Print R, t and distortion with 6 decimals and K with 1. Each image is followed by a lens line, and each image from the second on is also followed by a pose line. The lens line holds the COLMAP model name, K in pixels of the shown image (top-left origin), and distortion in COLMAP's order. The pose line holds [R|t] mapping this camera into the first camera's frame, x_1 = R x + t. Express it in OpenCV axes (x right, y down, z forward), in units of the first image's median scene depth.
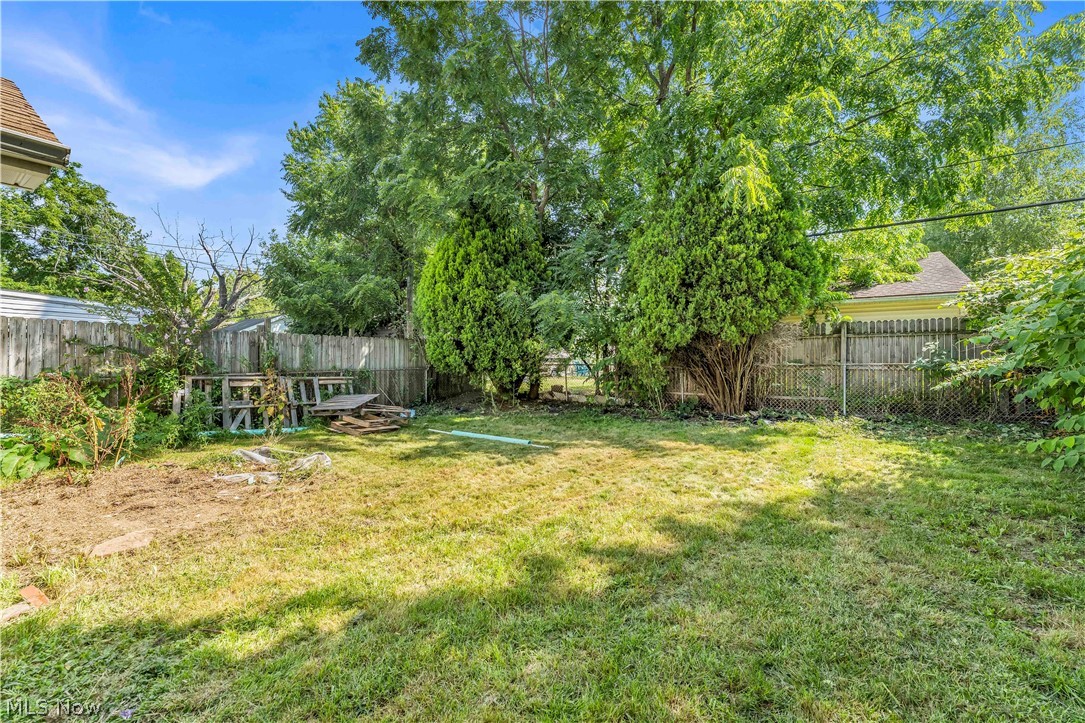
lens RADIAL K [[440.6, 0, 542.2], [0, 440.6, 361.0], [0, 0, 1]] dist [0.000577, 0.000036]
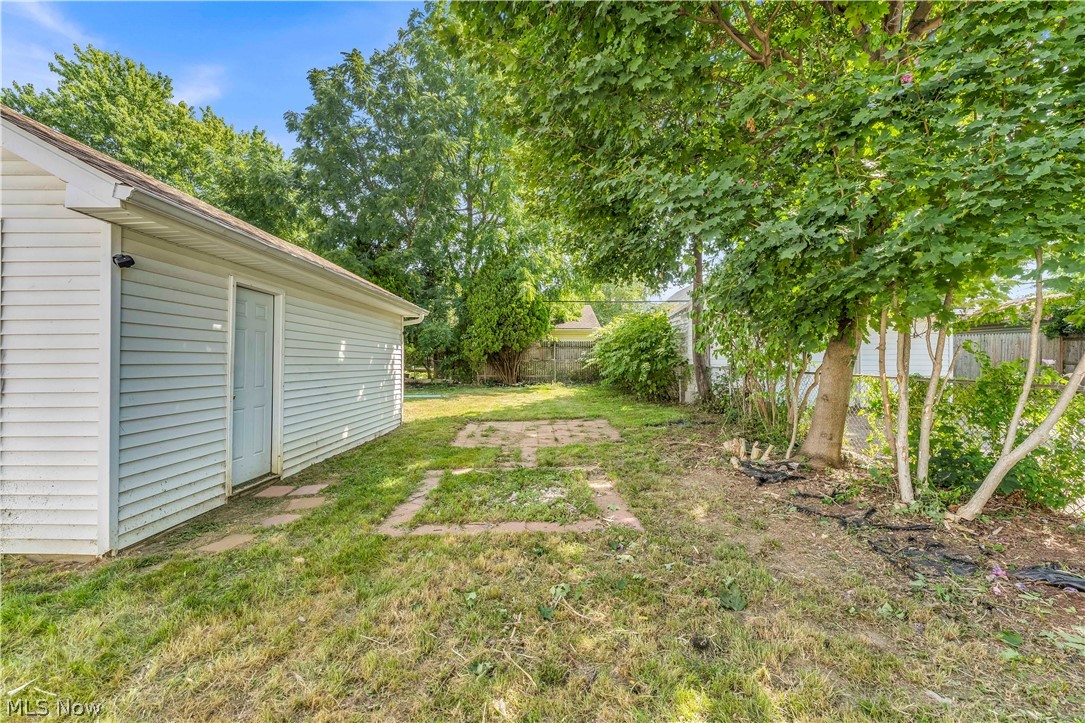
lens RADIAL K [[440.6, 0, 541.0], [0, 440.6, 362.1], [0, 0, 1]] dist [0.000577, 0.000036]
pose [[0.823341, -0.000888, 0.567547, -0.758706], [-0.007088, 0.999905, 0.011847, -0.010092], [-0.567503, -0.013777, 0.823256, -0.949490]]
